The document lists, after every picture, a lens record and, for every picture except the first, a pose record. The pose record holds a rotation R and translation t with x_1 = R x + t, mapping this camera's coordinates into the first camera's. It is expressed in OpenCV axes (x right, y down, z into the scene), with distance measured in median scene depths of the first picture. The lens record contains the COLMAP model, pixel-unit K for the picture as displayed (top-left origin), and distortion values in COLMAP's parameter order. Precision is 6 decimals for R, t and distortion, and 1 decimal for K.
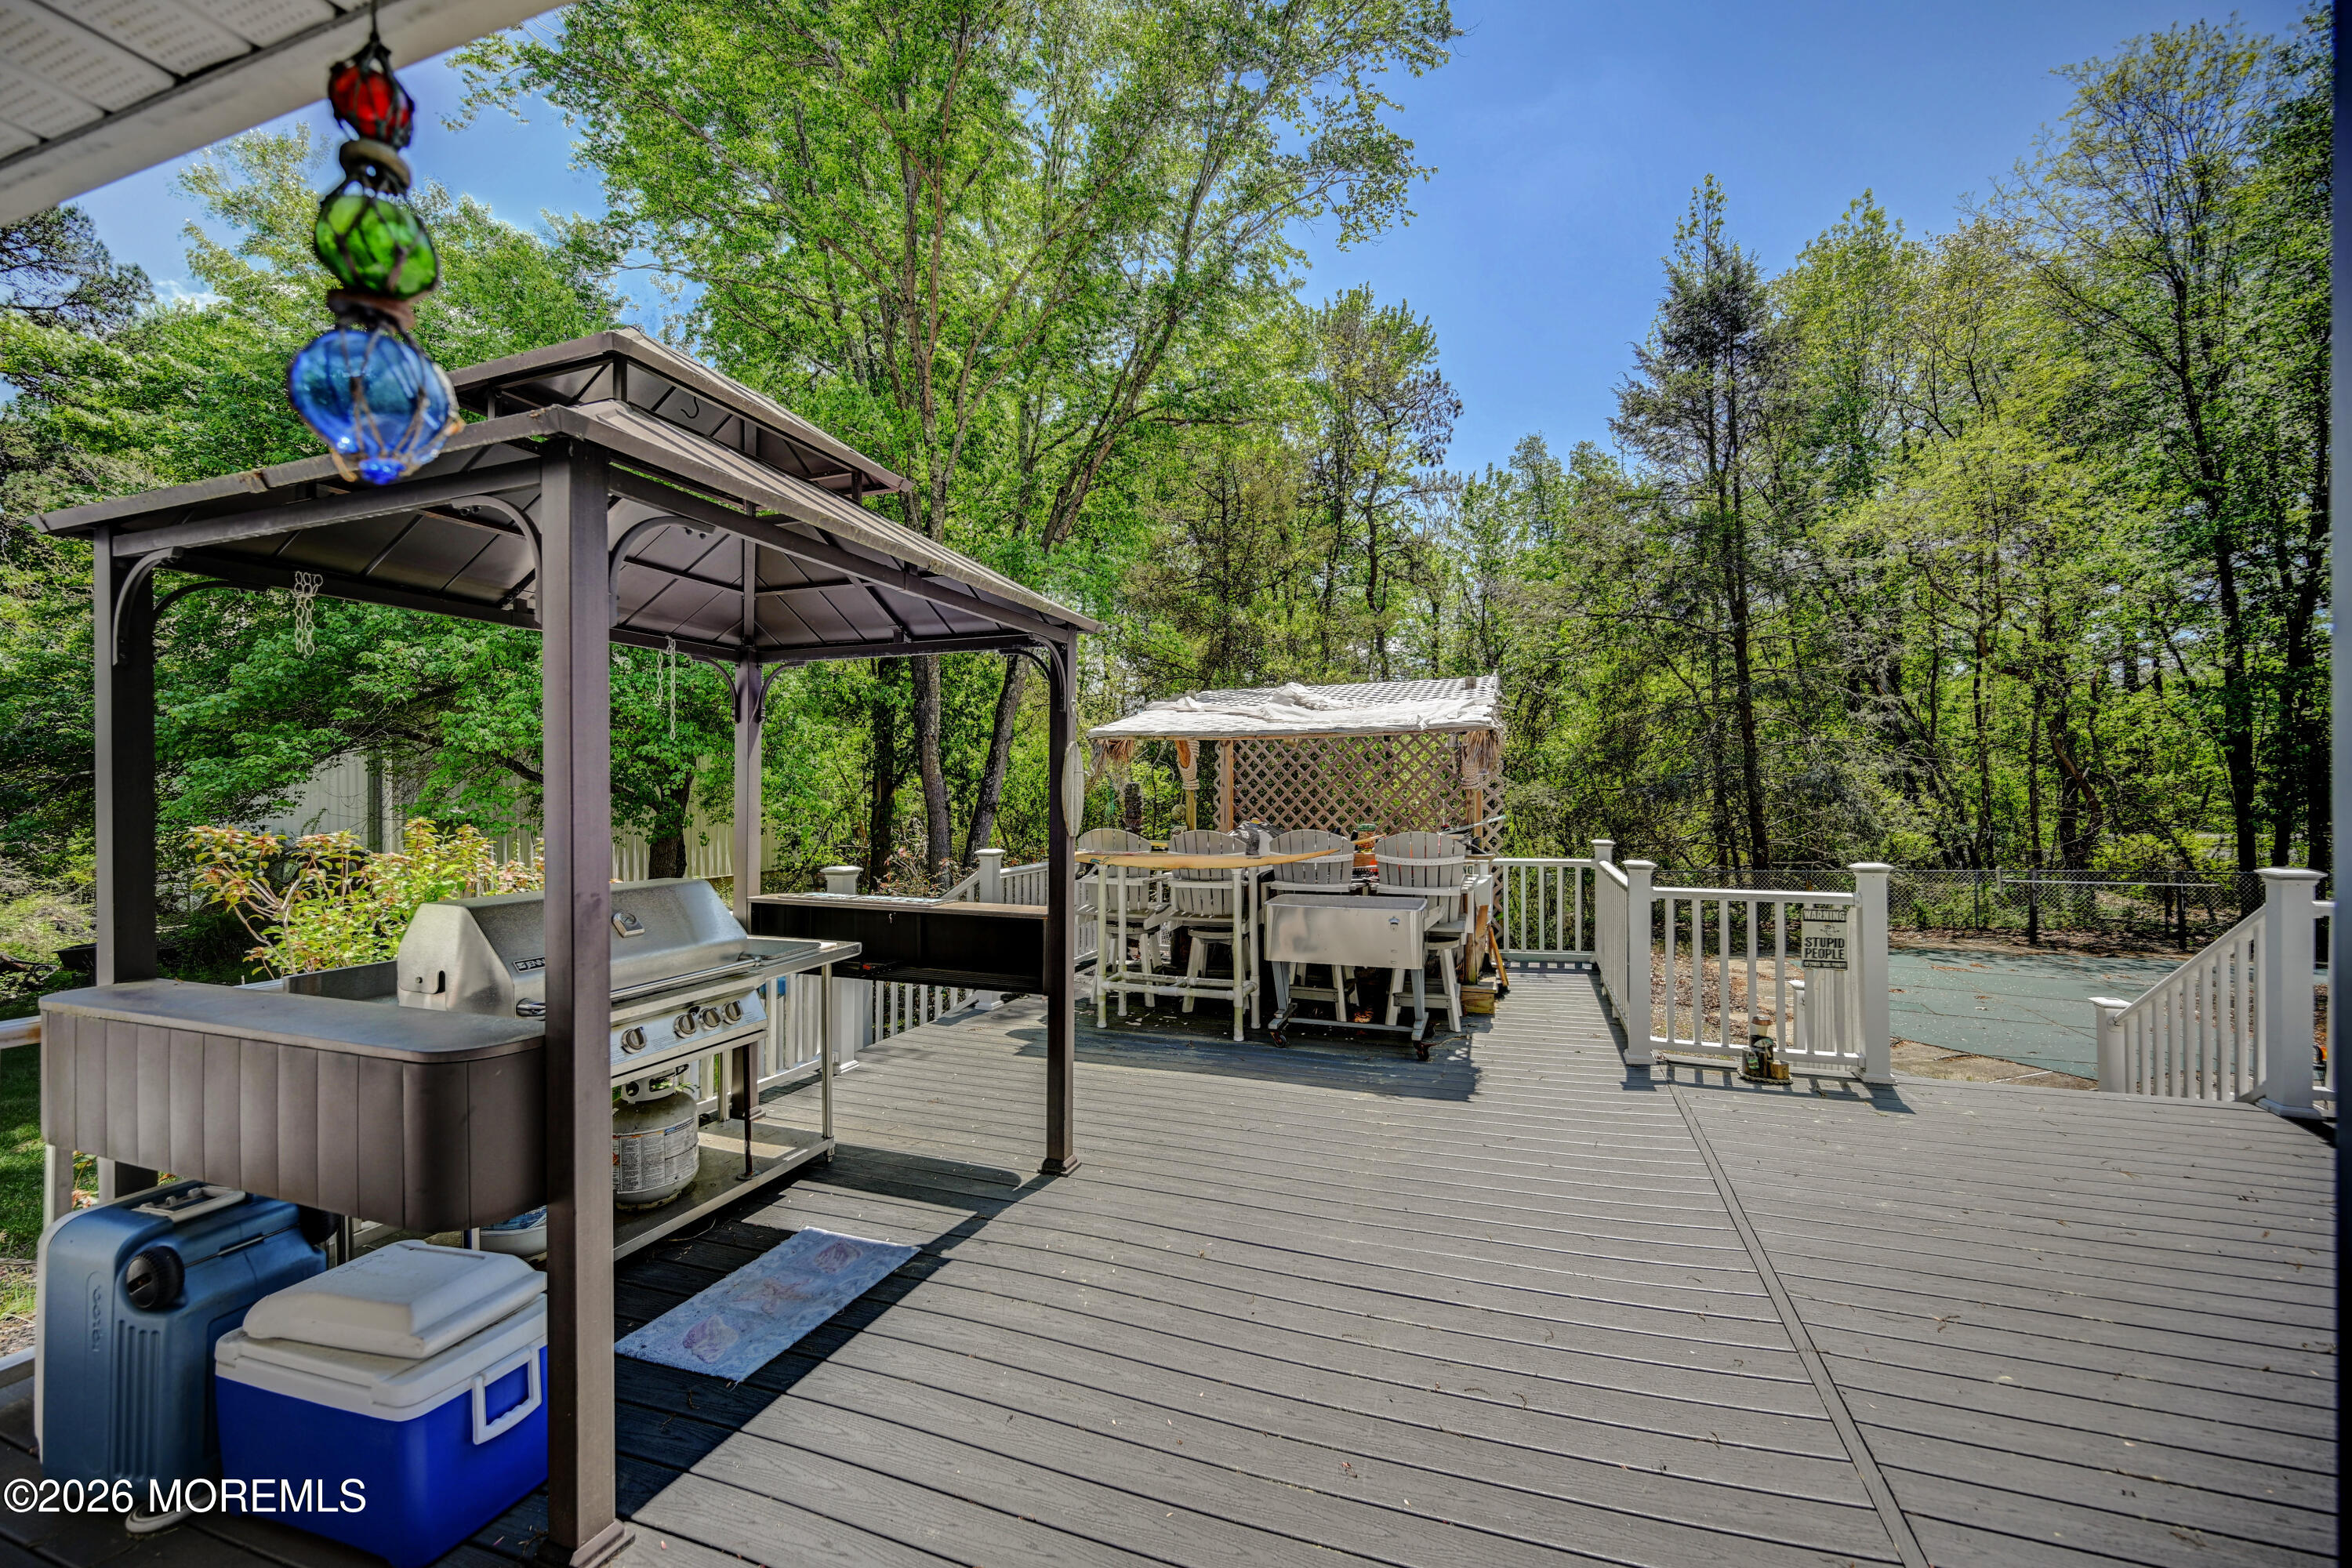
lens RADIAL K [[976.4, 0, 1187.3], [0, 976.4, 775.3], [0, 0, 1]] dist [0.003046, 0.000558]
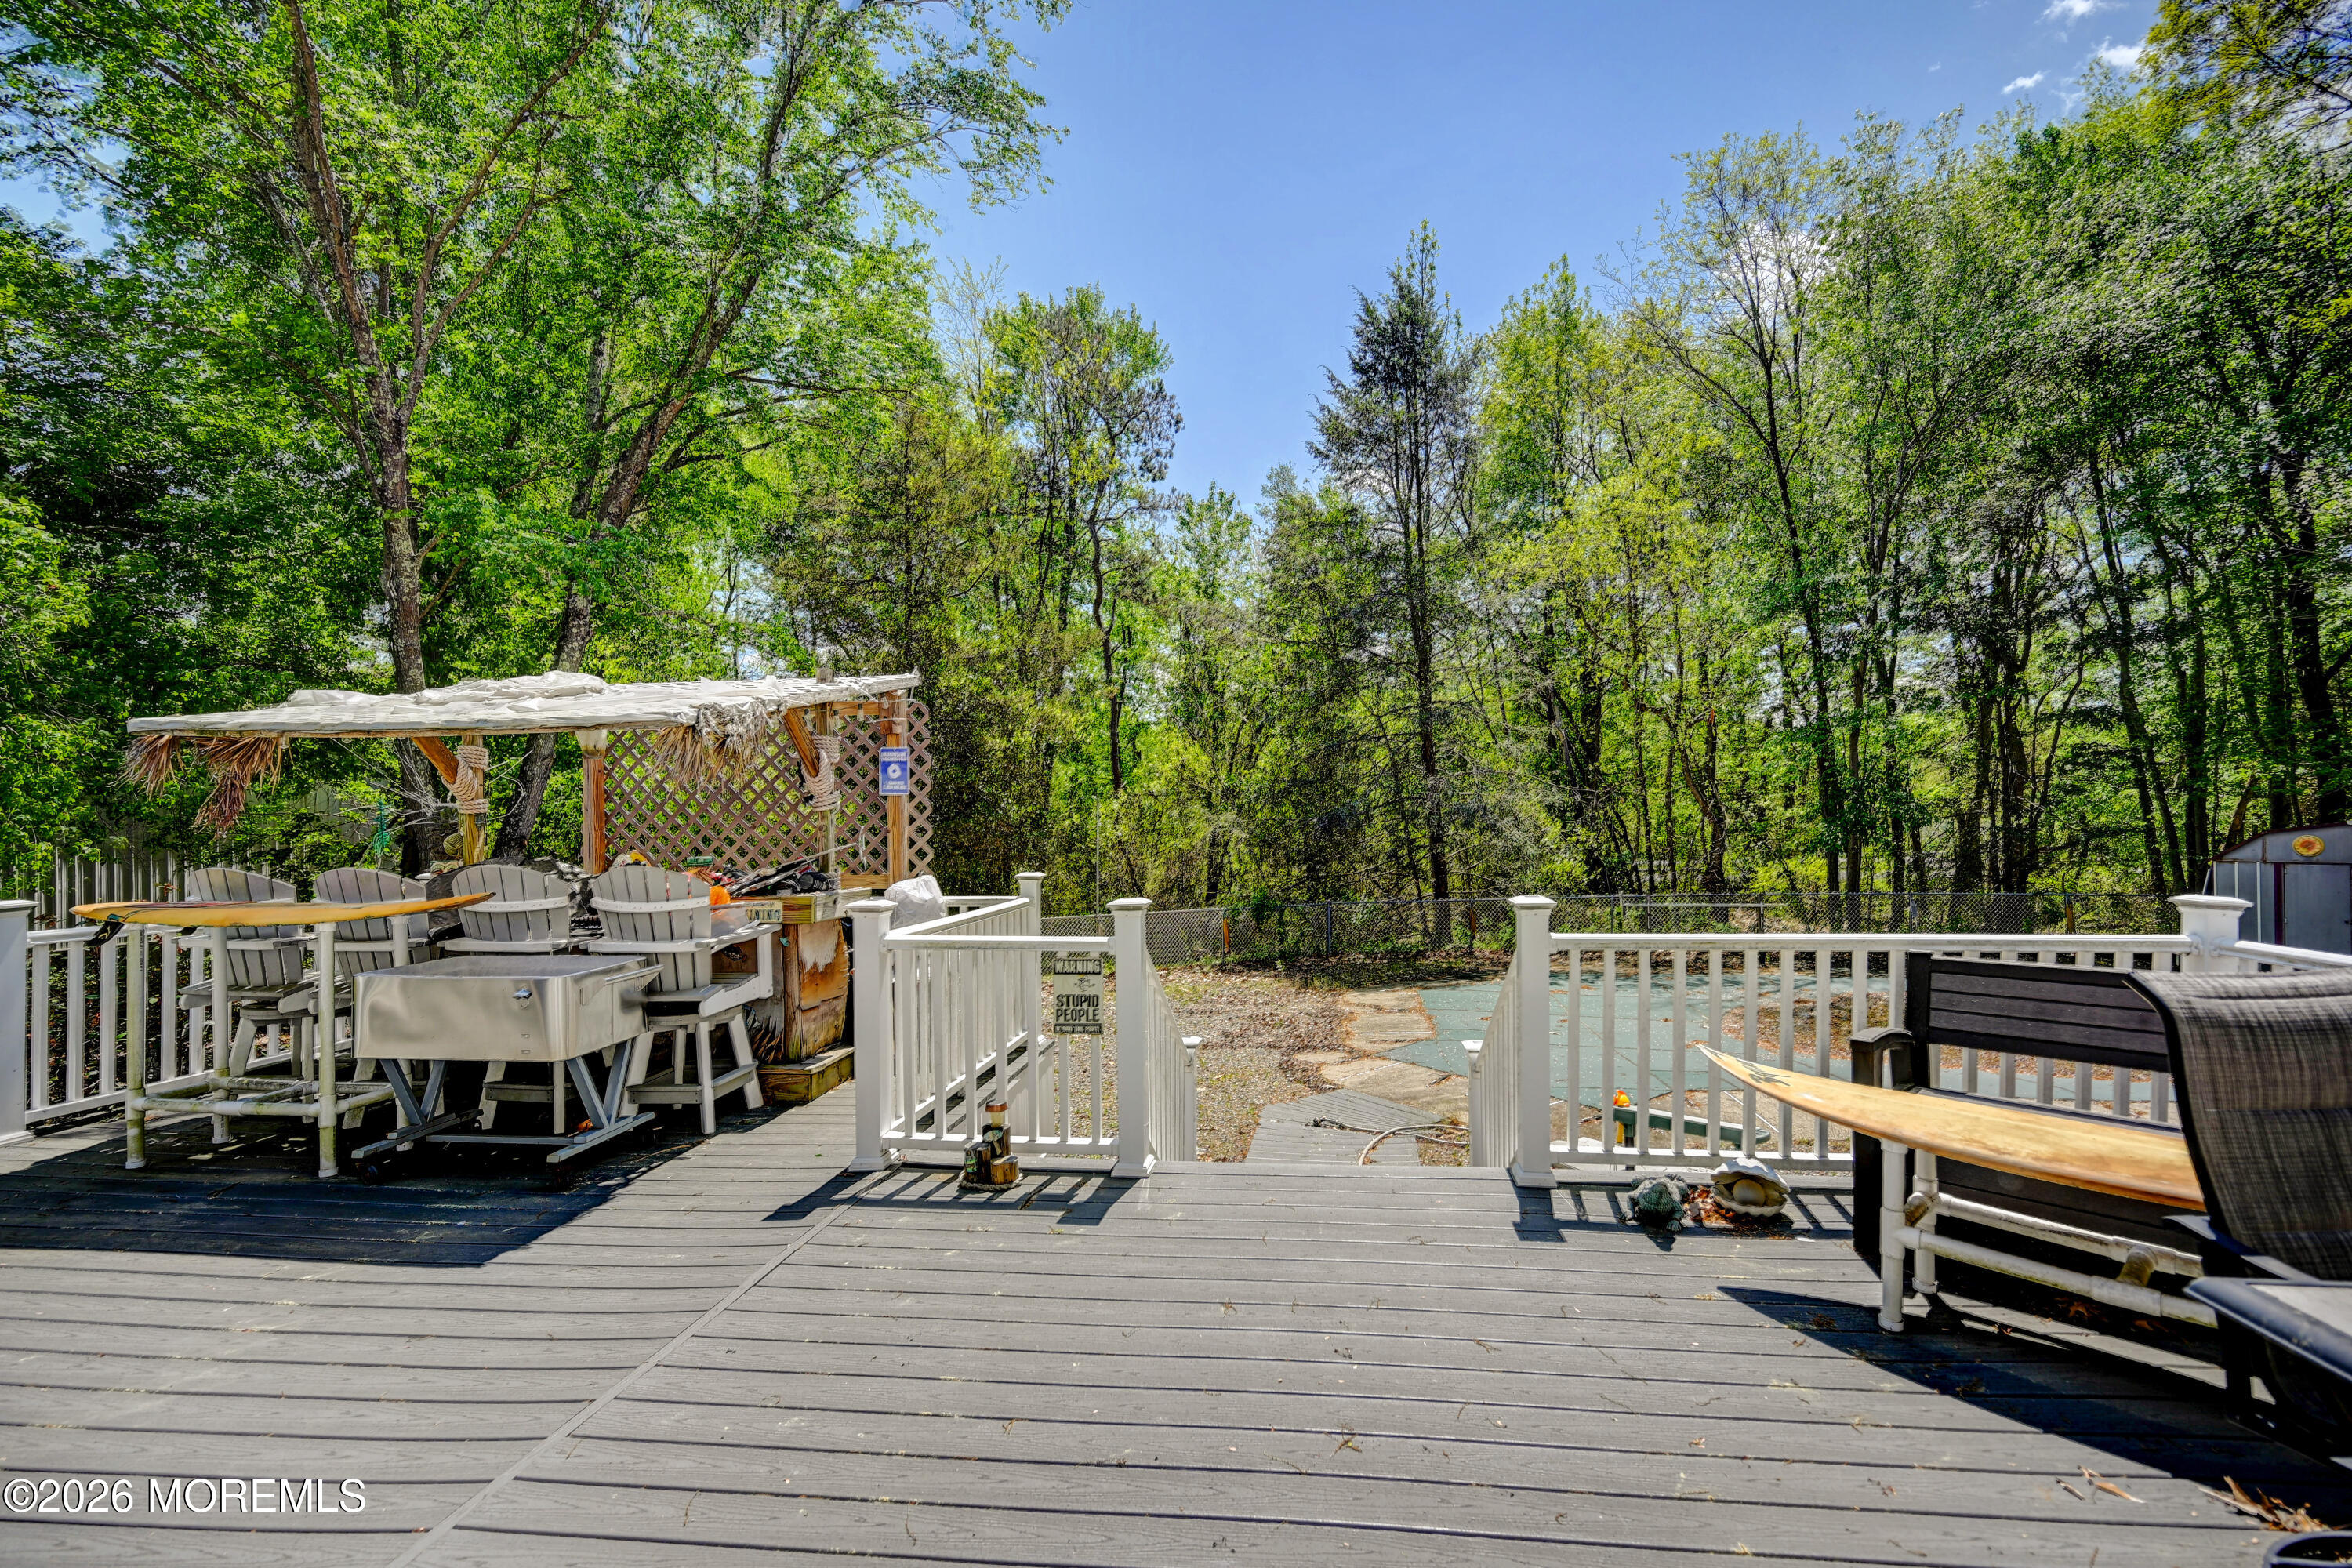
lens RADIAL K [[976.4, 0, 1275.0], [0, 976.4, 818.4], [0, 0, 1]] dist [0.003046, 0.000558]
pose [[0.967211, -0.000782, 0.253973, 0.514121], [-0.002177, 0.999933, 0.011369, 0.012042], [-0.253965, -0.011550, 0.967144, 0.168252]]
